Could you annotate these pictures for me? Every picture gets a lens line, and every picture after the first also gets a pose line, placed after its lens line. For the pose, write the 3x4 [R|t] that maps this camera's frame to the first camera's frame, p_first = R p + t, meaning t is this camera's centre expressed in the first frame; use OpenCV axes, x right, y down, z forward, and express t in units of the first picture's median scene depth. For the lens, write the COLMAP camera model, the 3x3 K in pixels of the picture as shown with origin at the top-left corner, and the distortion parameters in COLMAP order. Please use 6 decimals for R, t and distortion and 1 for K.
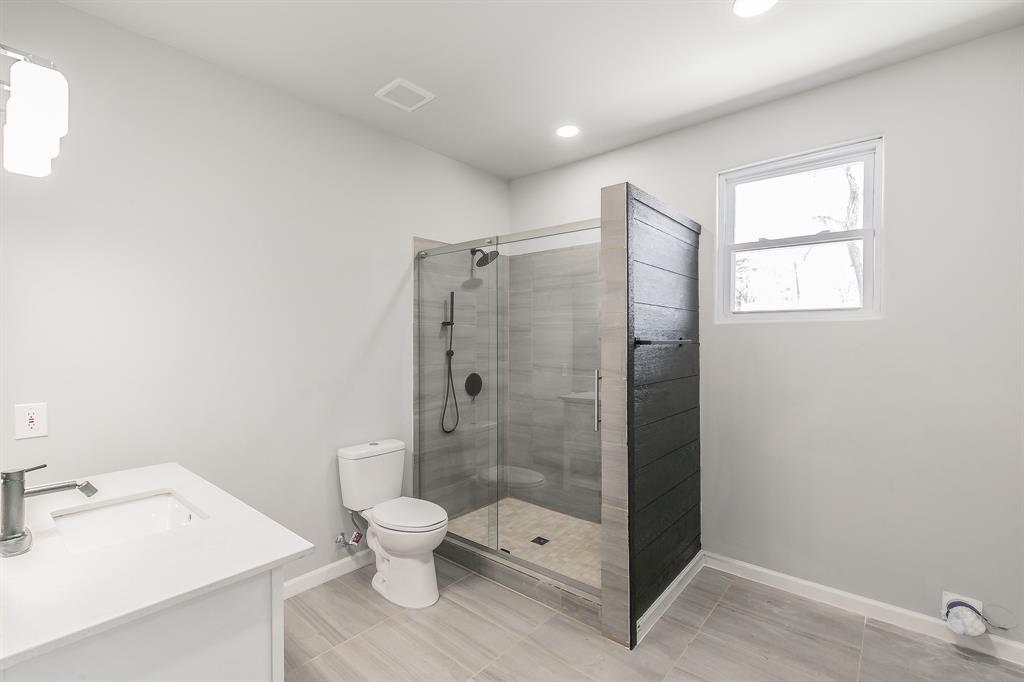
lens RADIAL K [[456.7, 0, 510.8], [0, 456.7, 337.3], [0, 0, 1]] dist [-0.002340, -0.000409]
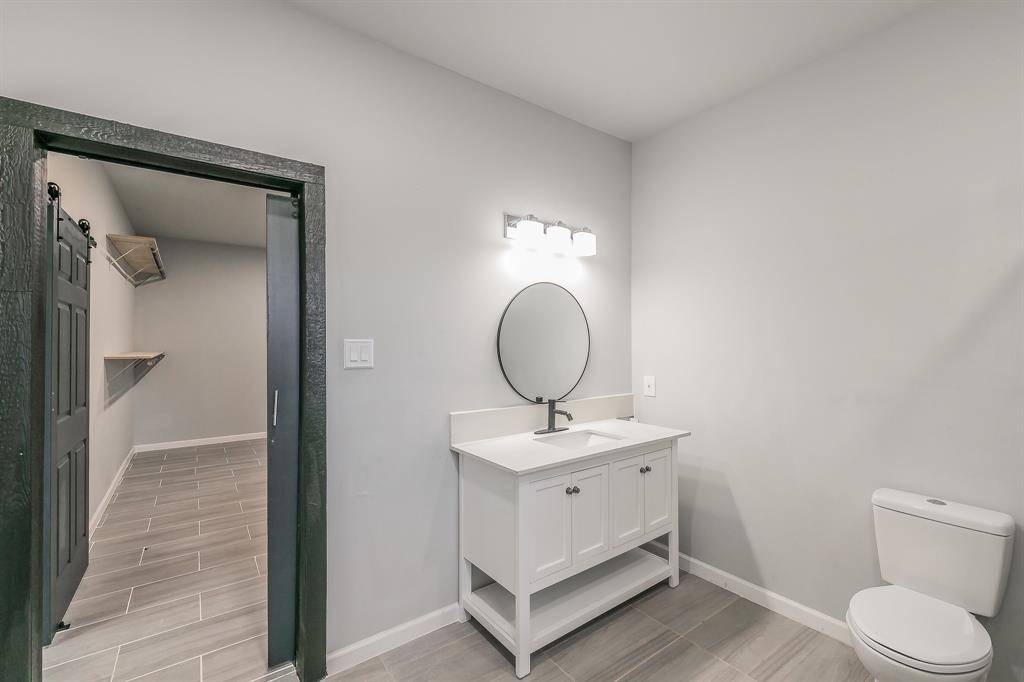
lens RADIAL K [[456.7, 0, 510.8], [0, 456.7, 337.3], [0, 0, 1]] dist [-0.002340, -0.000409]
pose [[-0.218807, -0.000617, -0.975768, 0.712816], [0.001508, 0.999998, -0.000971, 0.001288], [0.975767, -0.001684, -0.218806, 0.861258]]
